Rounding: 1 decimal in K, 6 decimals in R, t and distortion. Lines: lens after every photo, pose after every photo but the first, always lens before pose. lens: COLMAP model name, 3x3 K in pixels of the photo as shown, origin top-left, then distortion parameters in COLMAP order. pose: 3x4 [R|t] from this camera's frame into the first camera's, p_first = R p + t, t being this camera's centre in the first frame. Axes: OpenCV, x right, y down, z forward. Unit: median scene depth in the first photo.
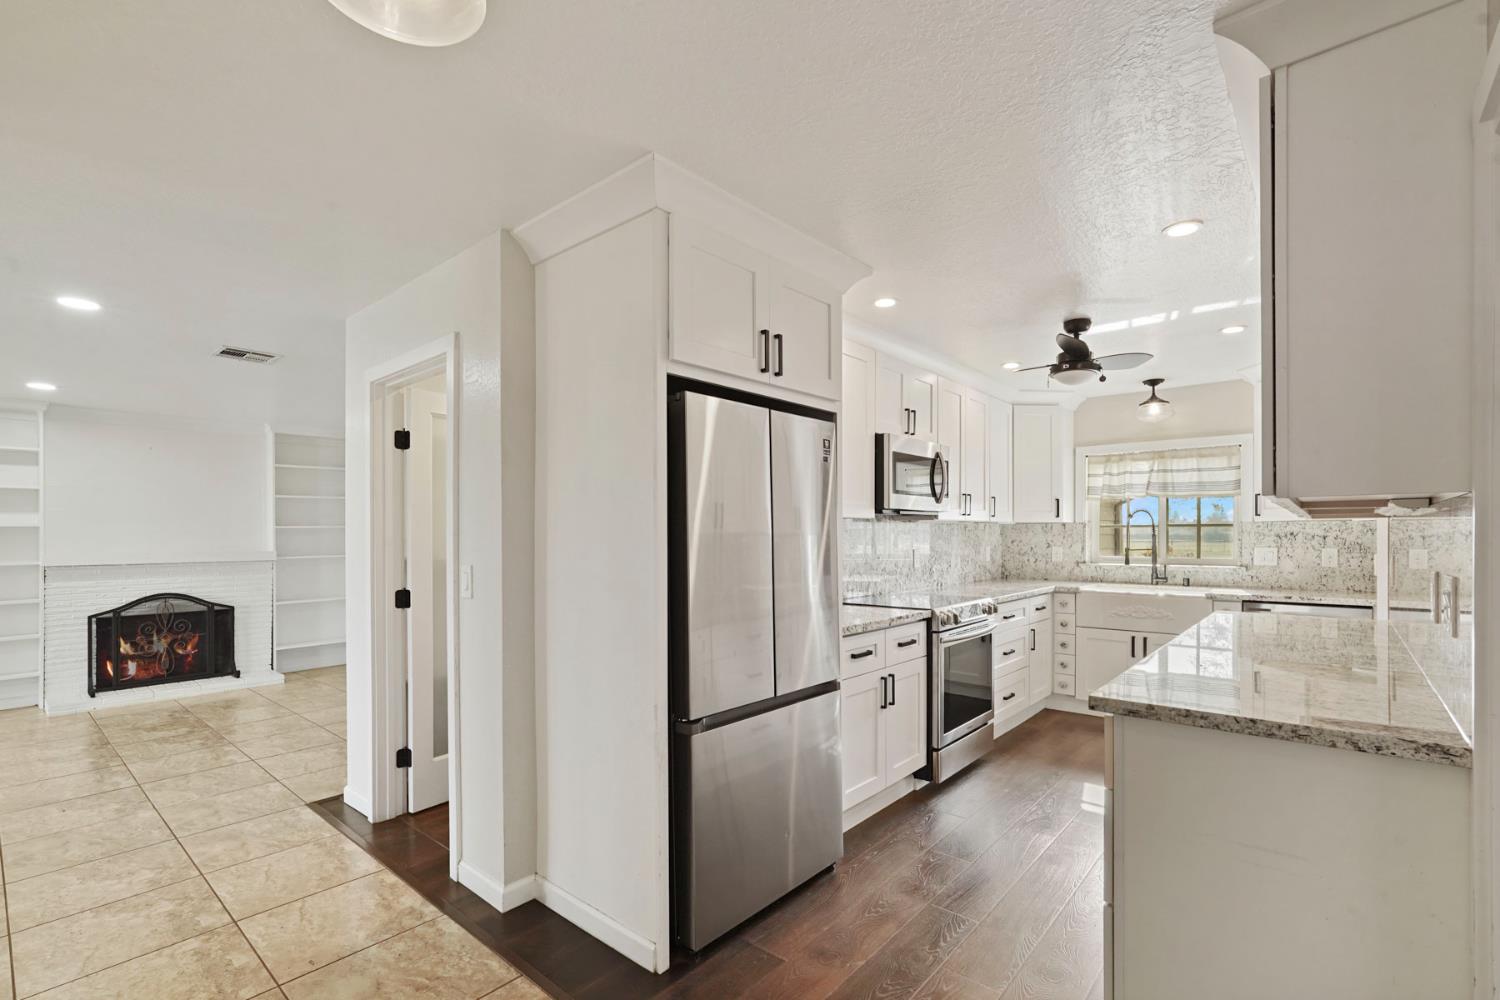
lens RADIAL K [[678.8, 0, 750.5], [0, 678.8, 532.0], [0, 0, 1]] dist [0.000878, -0.000194]
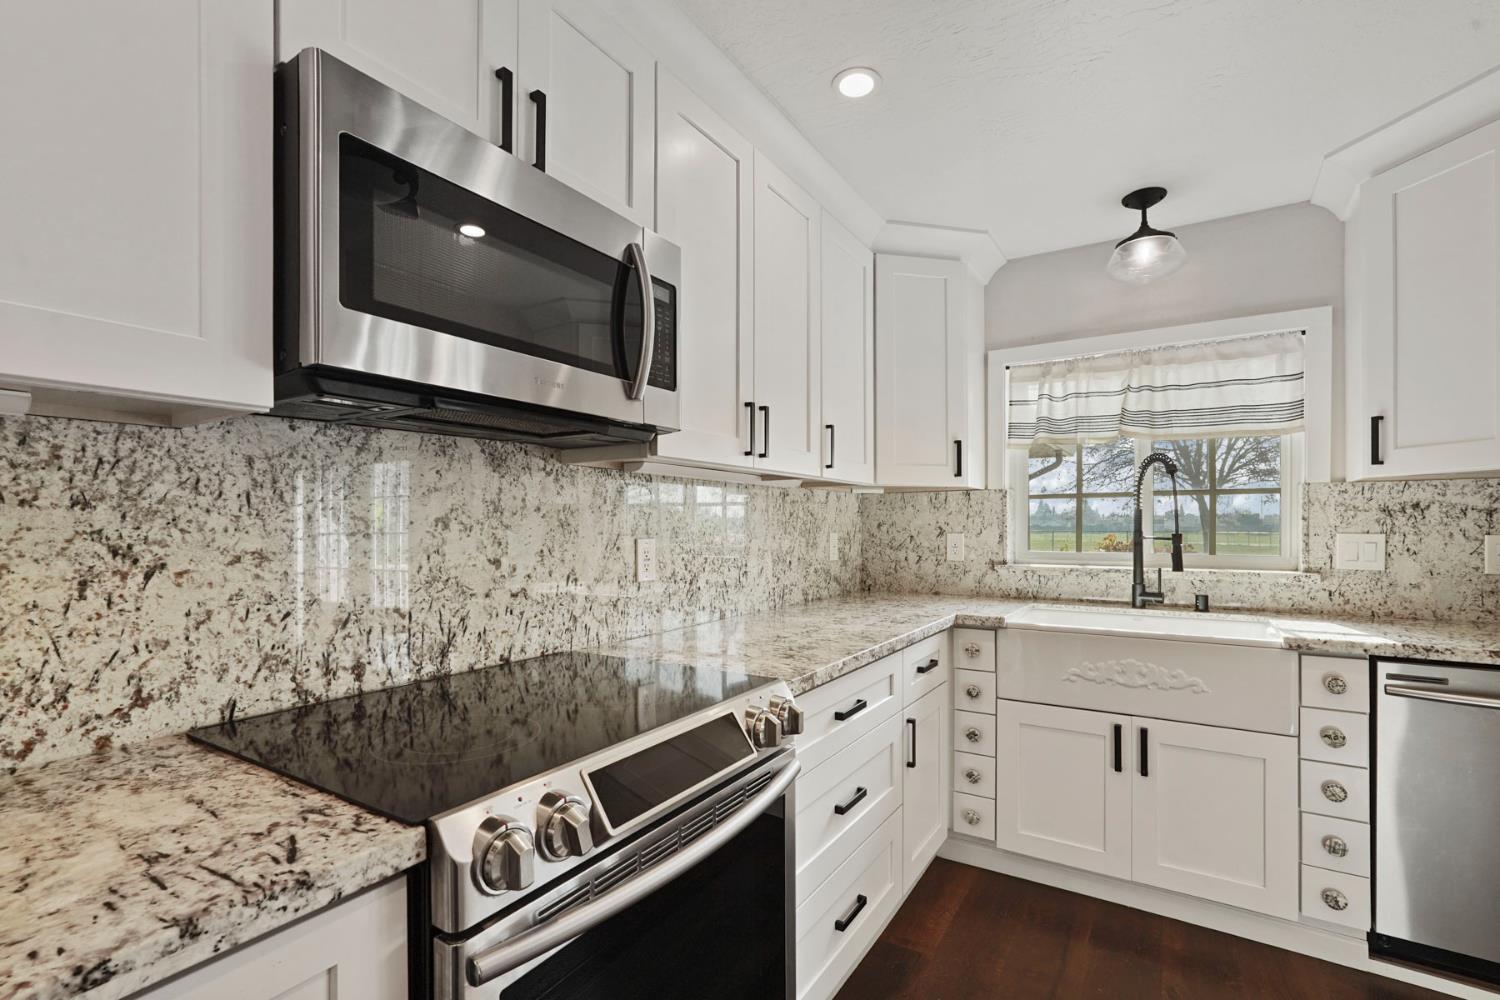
lens RADIAL K [[678.8, 0, 755.3], [0, 678.8, 511.2], [0, 0, 1]] dist [0.000878, -0.000194]
pose [[0.987765, 0.006115, 0.155831, 0.236872], [-0.003227, 0.999818, -0.018779, 0.016186], [-0.155918, 0.018046, 0.987605, 0.555546]]
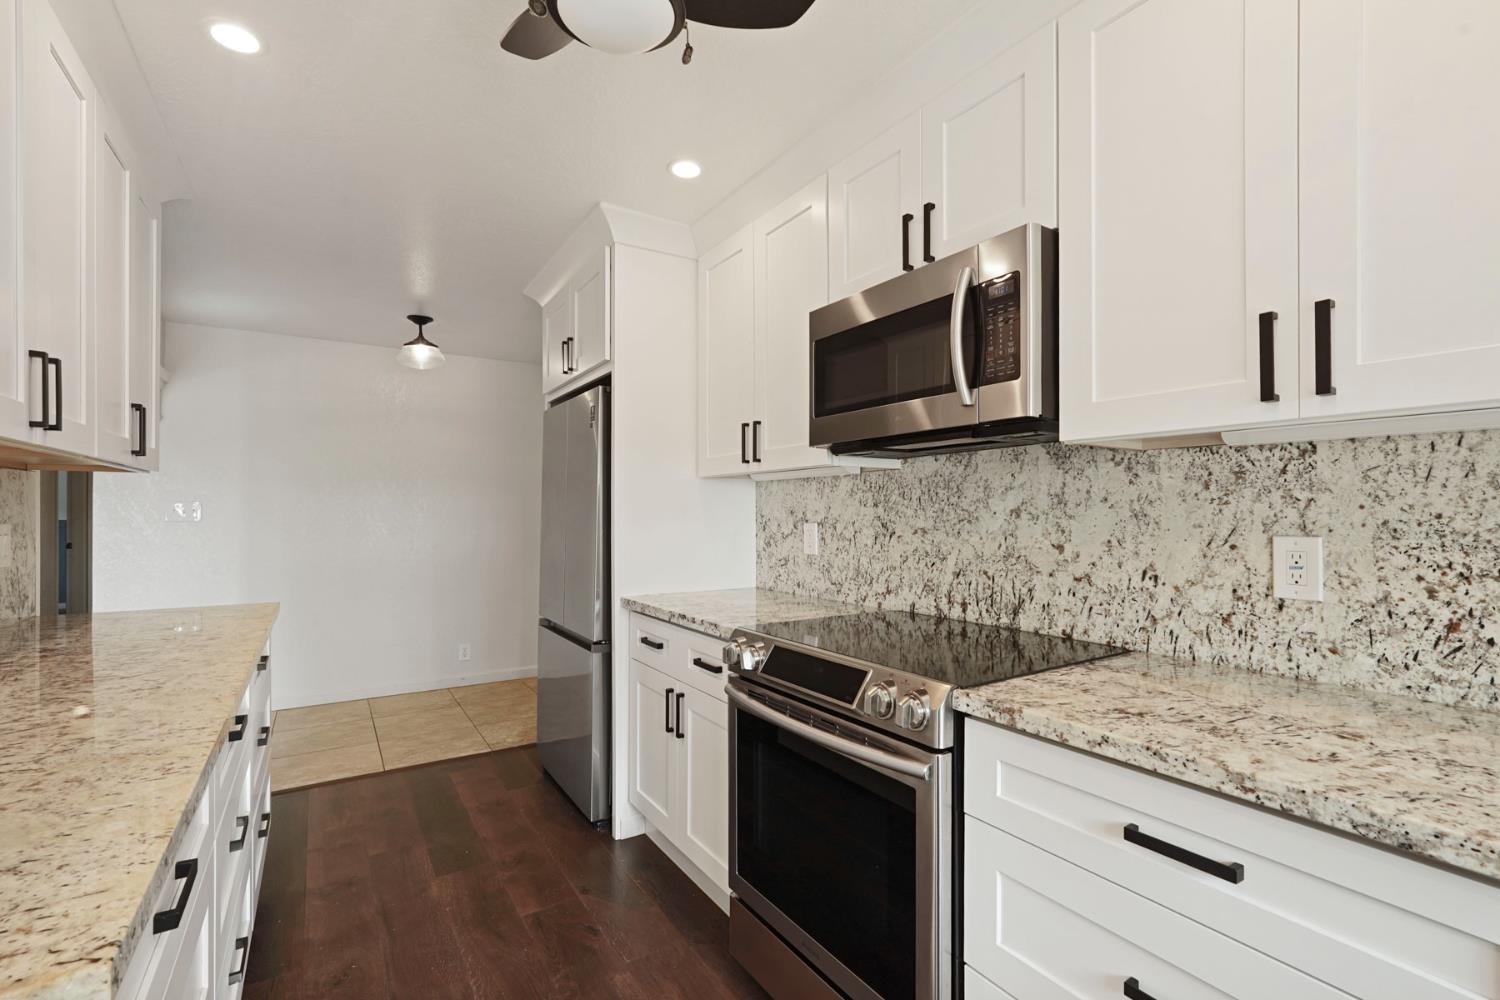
lens RADIAL K [[678.8, 0, 752.4], [0, 678.8, 510.2], [0, 0, 1]] dist [0.000878, -0.000194]
pose [[-0.281602, 0.003421, -0.959525, 0.559256], [0.003443, 0.999991, 0.002554, 0.012934], [0.959525, -0.002585, -0.281611, 0.829947]]
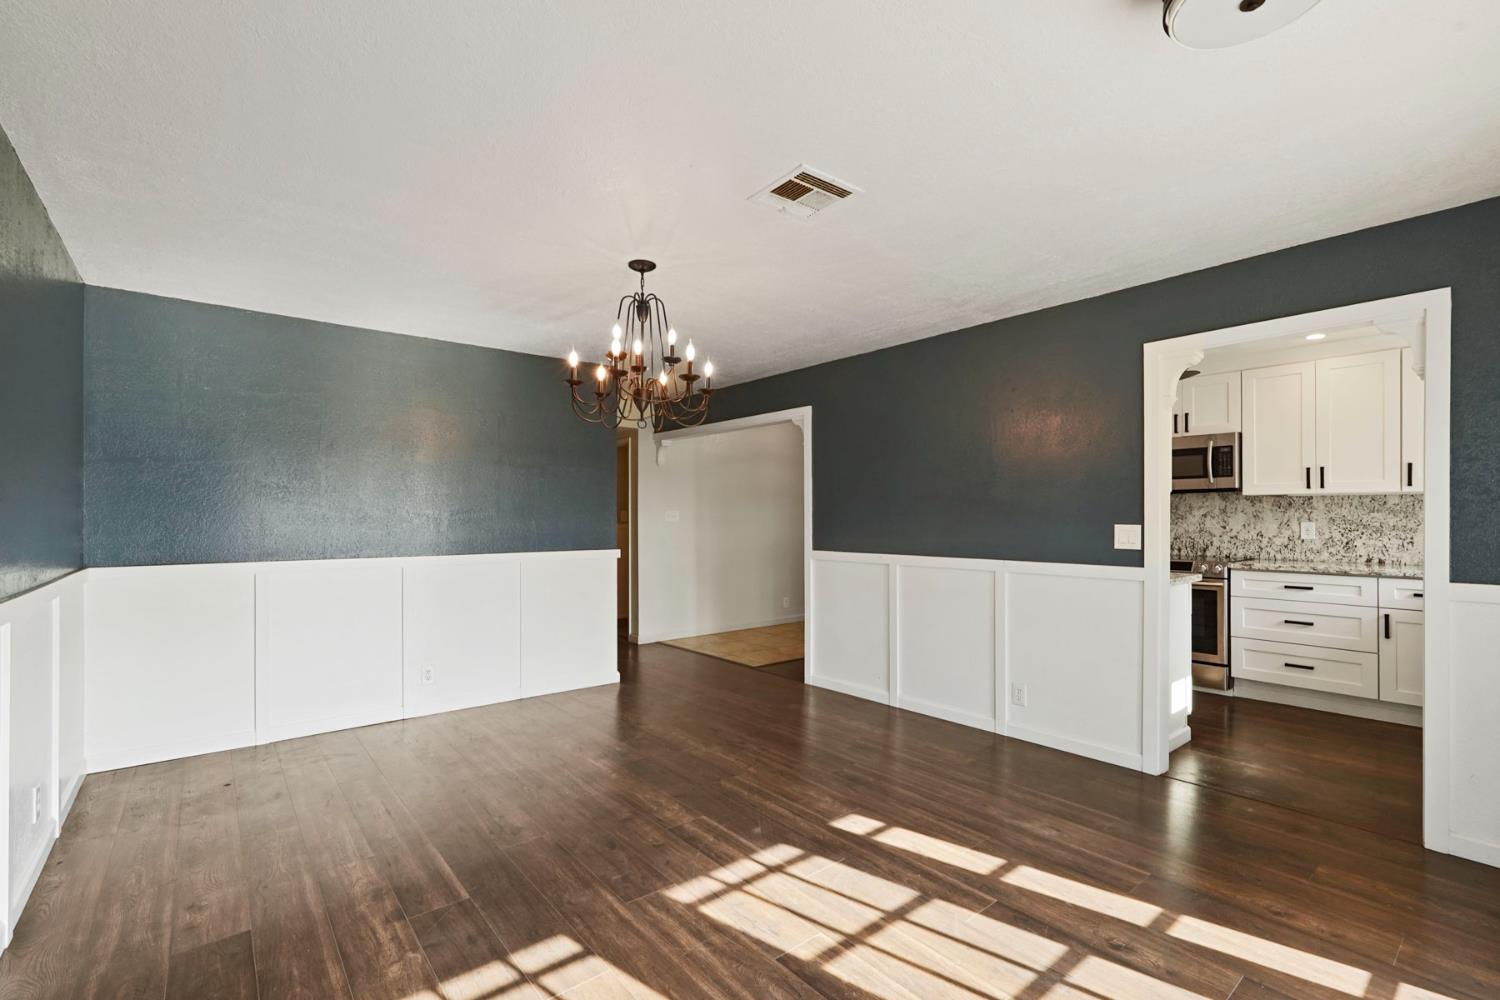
lens RADIAL K [[678.8, 0, 750.3], [0, 678.8, 508.8], [0, 0, 1]] dist [0.000878, -0.000194]
pose [[-0.160018, -0.008611, -0.987076, 1.349983], [0.000508, 0.999961, -0.008806, 0.014151], [0.987114, -0.001910, -0.160008, 0.315983]]
